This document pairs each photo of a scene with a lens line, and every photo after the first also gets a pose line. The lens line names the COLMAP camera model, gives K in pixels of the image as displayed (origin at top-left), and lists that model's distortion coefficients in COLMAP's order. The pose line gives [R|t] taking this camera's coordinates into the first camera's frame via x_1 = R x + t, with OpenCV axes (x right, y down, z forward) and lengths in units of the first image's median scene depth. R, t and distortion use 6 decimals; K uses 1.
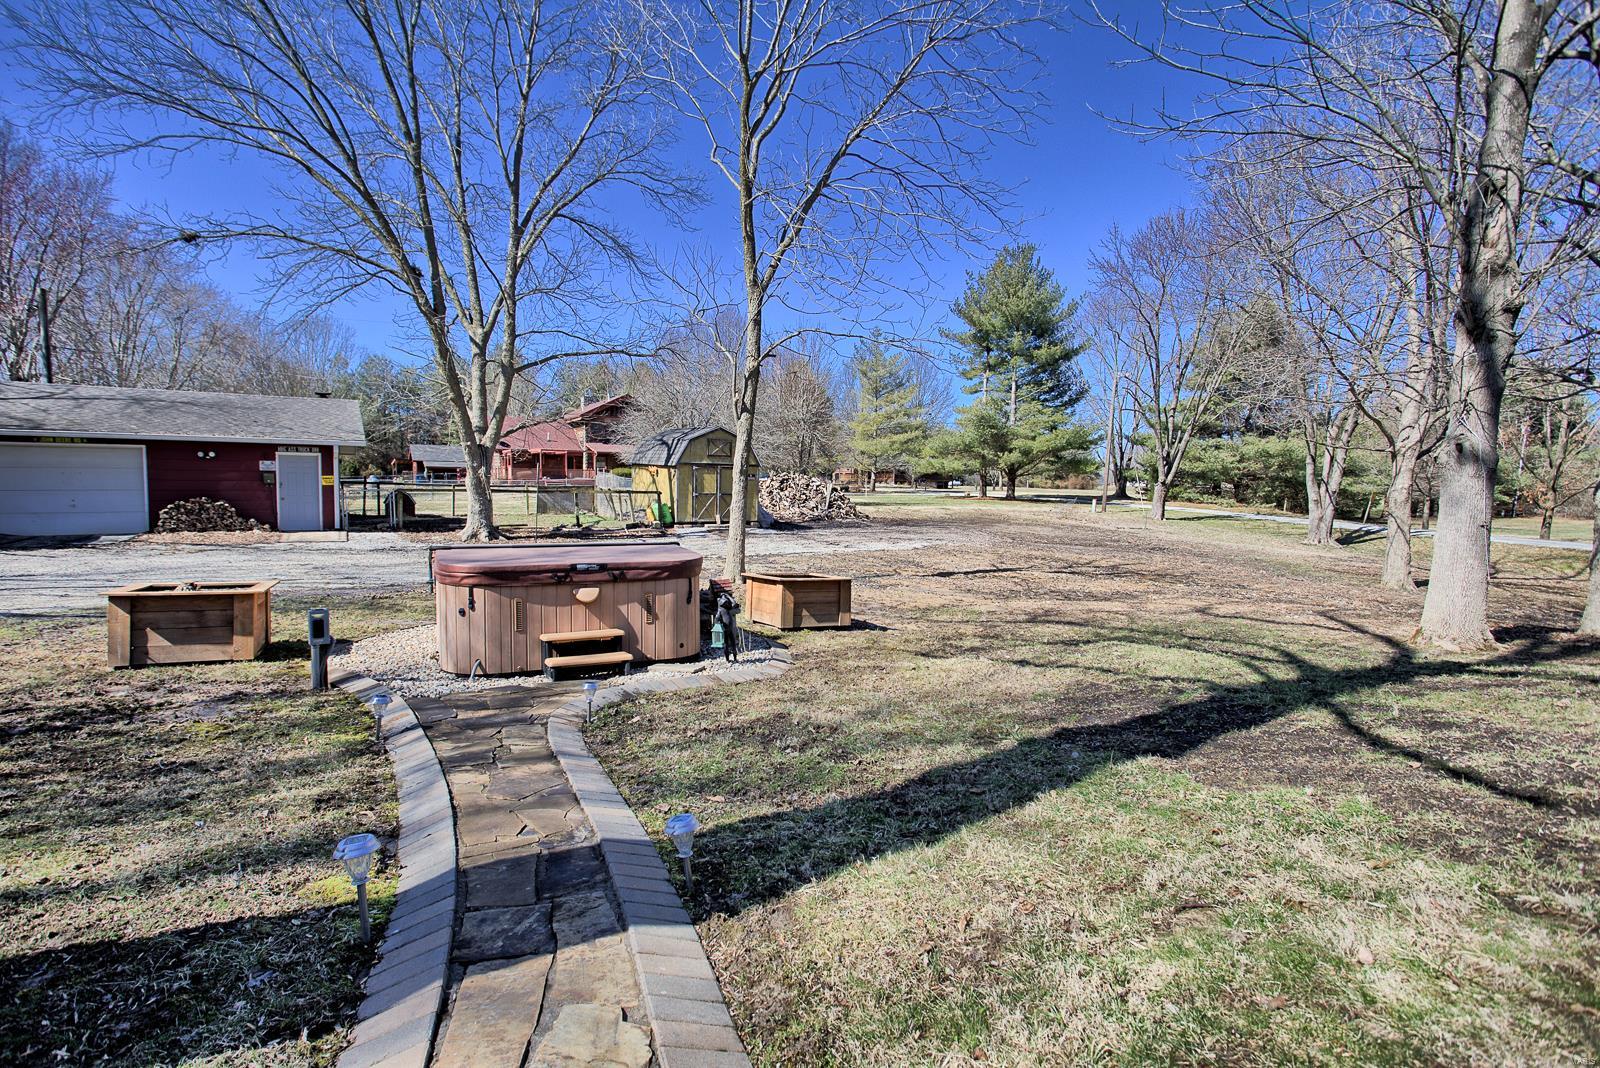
lens RADIAL K [[761.4, 0, 790.5], [0, 761.4, 537.1], [0, 0, 1]] dist [-0.001968, 0.000119]
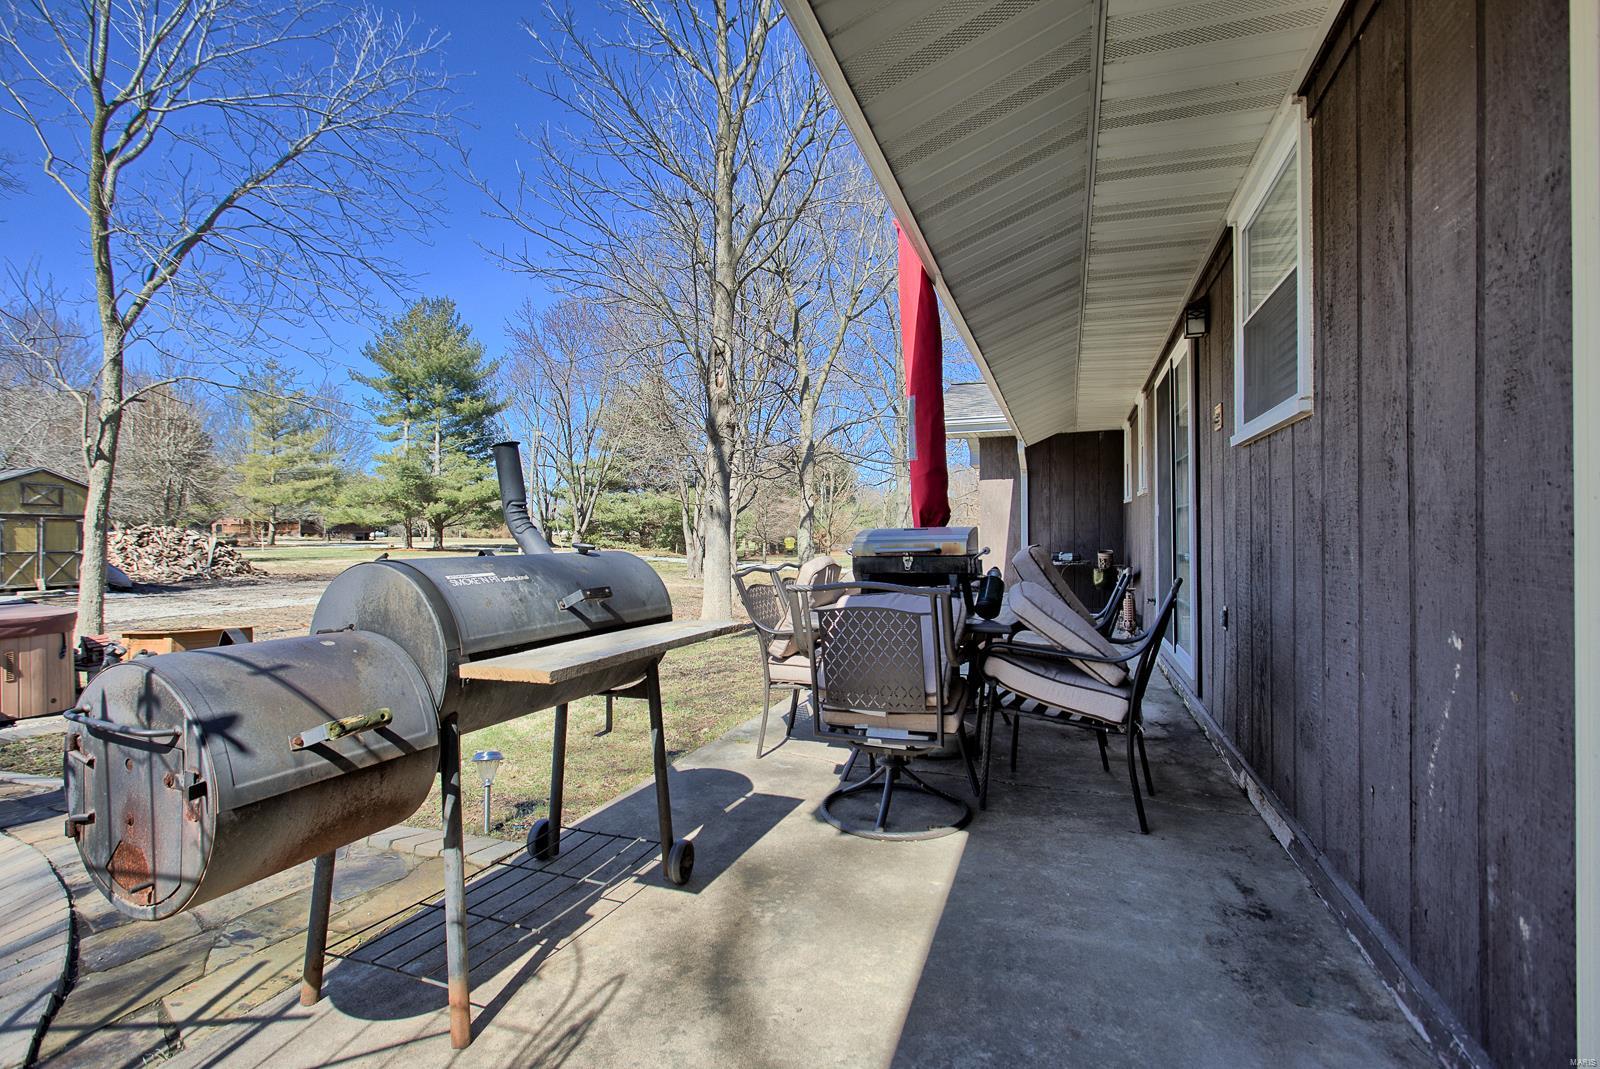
lens RADIAL K [[764.6, 0, 789.8], [0, 764.6, 537.2], [0, 0, 1]] dist [-0.011697, 0.000841]
pose [[0.760675, -0.016837, 0.648915, -0.008729], [0.058689, 0.997353, -0.042918, 0.004915], [-0.646475, 0.070731, 0.759650, -0.073041]]
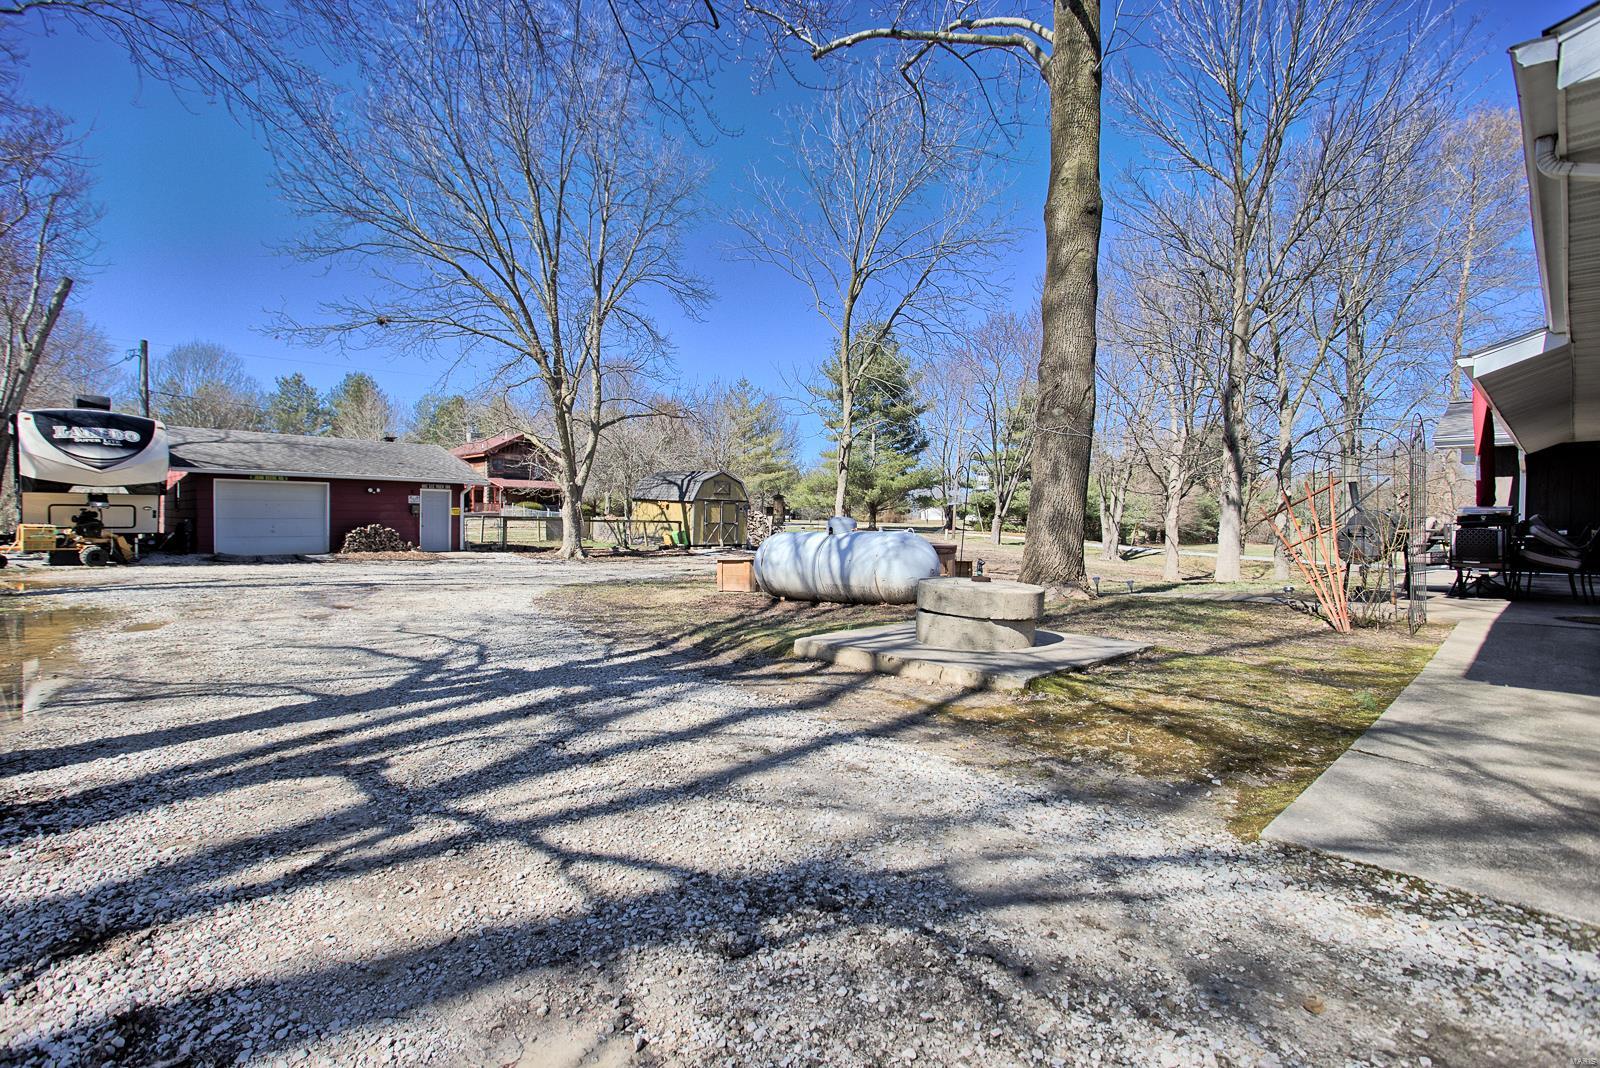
lens RADIAL K [[761.4, 0, 790.5], [0, 761.4, 537.1], [0, 0, 1]] dist [-0.001968, 0.000119]
pose [[0.967992, -0.005401, 0.250923, -0.212315], [0.016752, 0.998929, -0.043123, 0.017155], [-0.250421, 0.045947, 0.967046, -0.192550]]
